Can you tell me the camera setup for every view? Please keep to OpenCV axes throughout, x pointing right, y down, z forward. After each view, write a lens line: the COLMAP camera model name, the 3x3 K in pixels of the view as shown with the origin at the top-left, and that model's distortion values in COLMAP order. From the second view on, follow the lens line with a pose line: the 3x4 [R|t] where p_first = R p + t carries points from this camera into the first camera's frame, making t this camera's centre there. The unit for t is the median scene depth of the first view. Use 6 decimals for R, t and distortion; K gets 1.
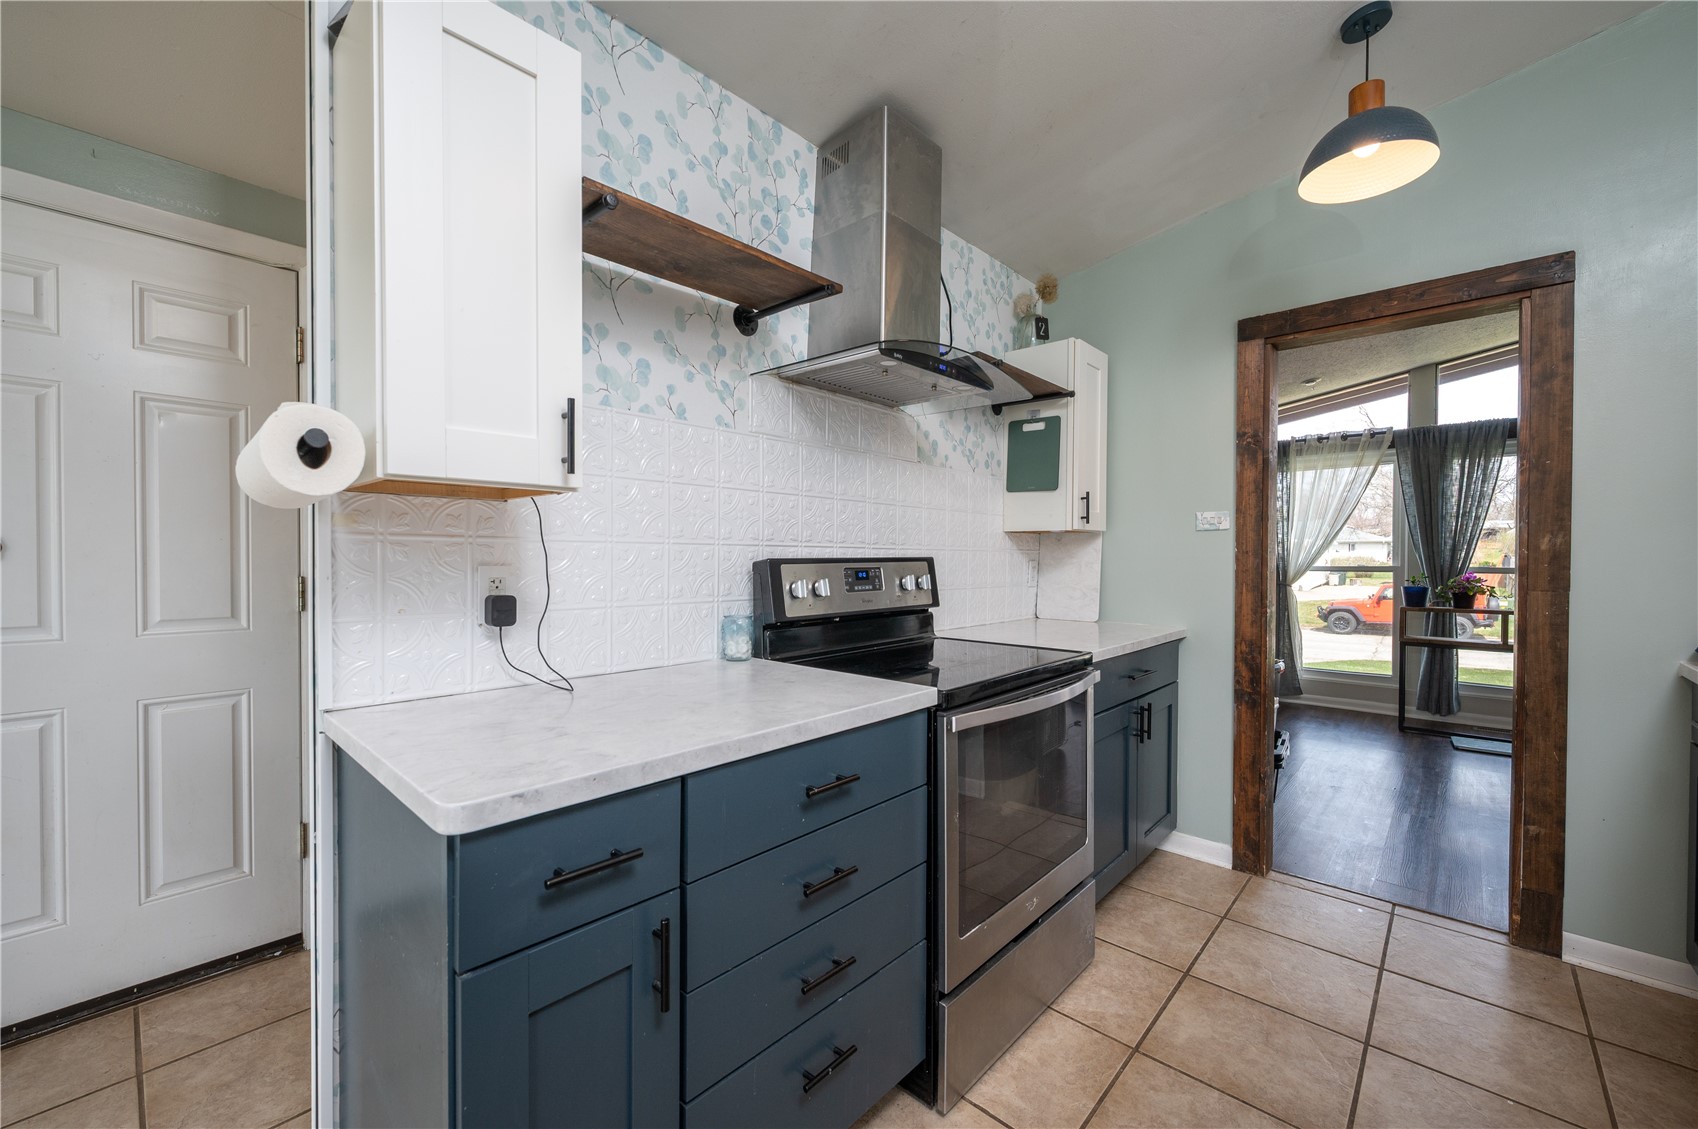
lens RADIAL K [[677.3, 0, 849.0], [0, 677.3, 564.5], [0, 0, 1]] dist [0.000397, -0.000071]
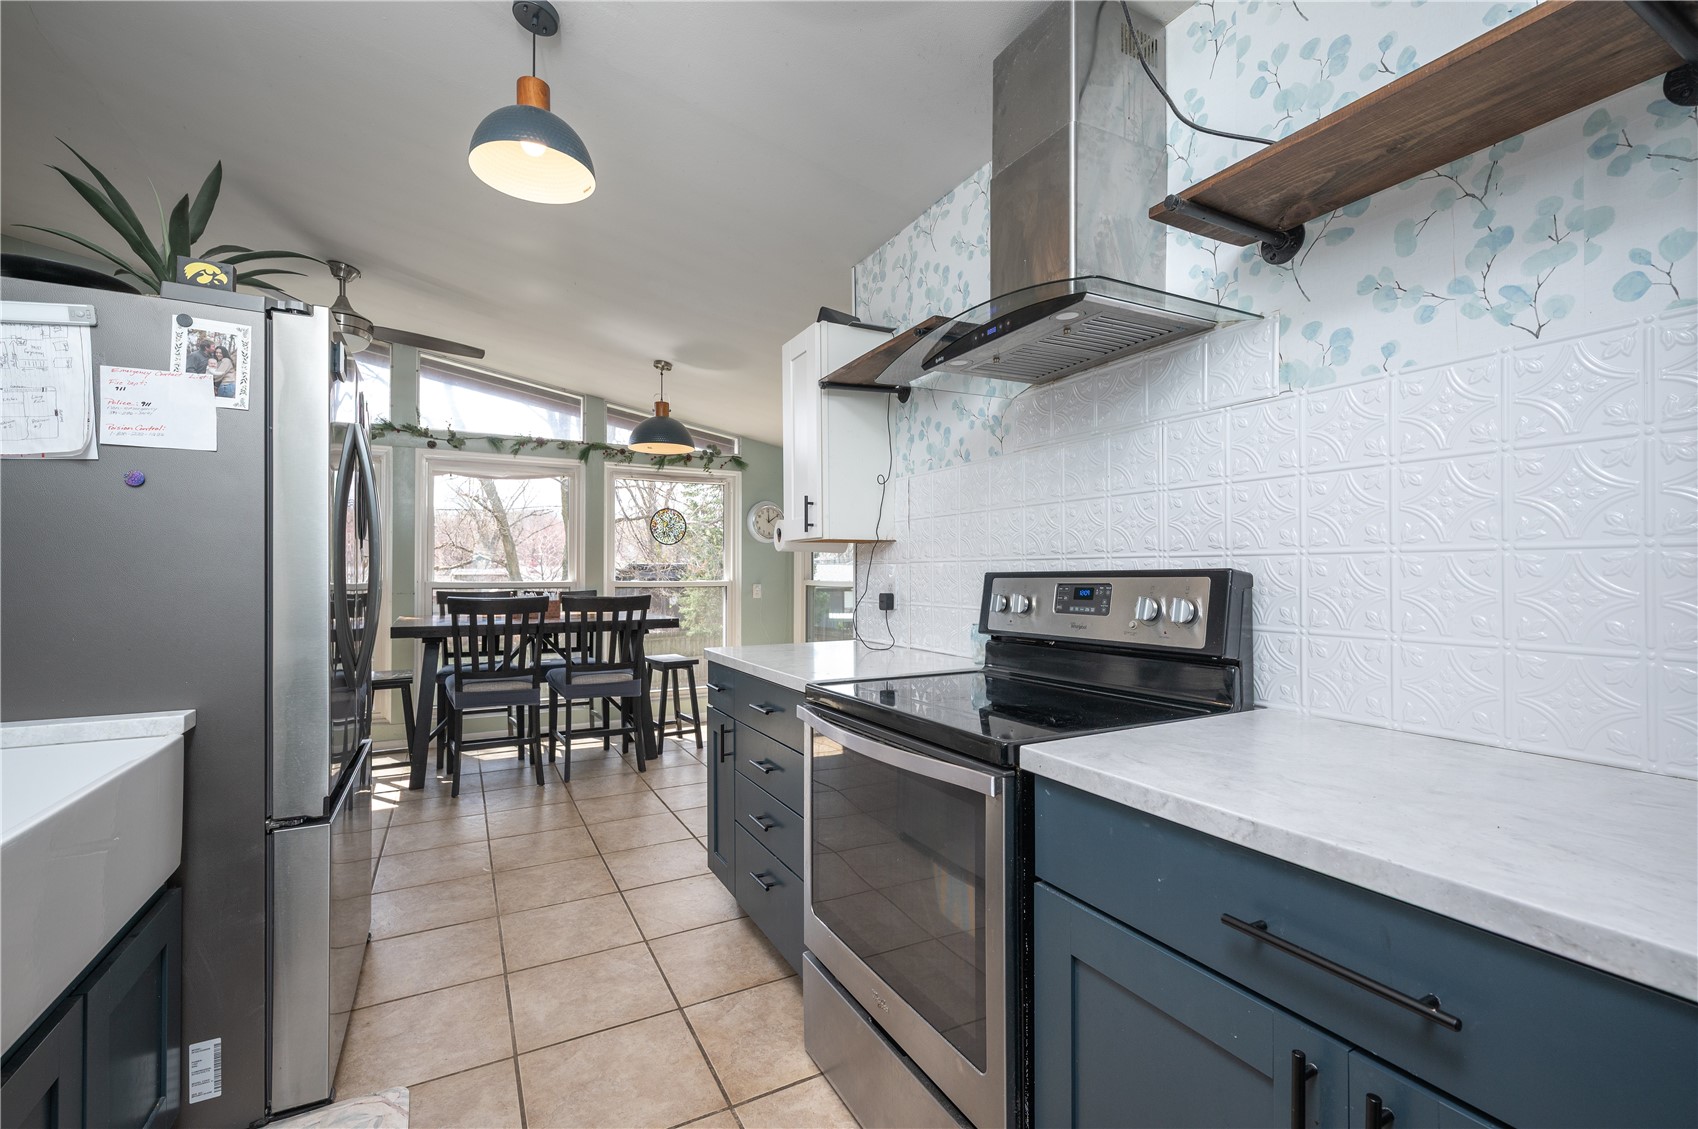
lens RADIAL K [[720.4, 0, 849.0], [0, 720.4, 564.5], [0, 0, 1]] dist [0.000813, 0.000244]
pose [[-0.327984, -0.012036, -0.944607, 0.958192], [-0.006241, 0.999925, -0.010574, -0.007538], [0.944663, 0.002427, -0.328034, 1.088022]]
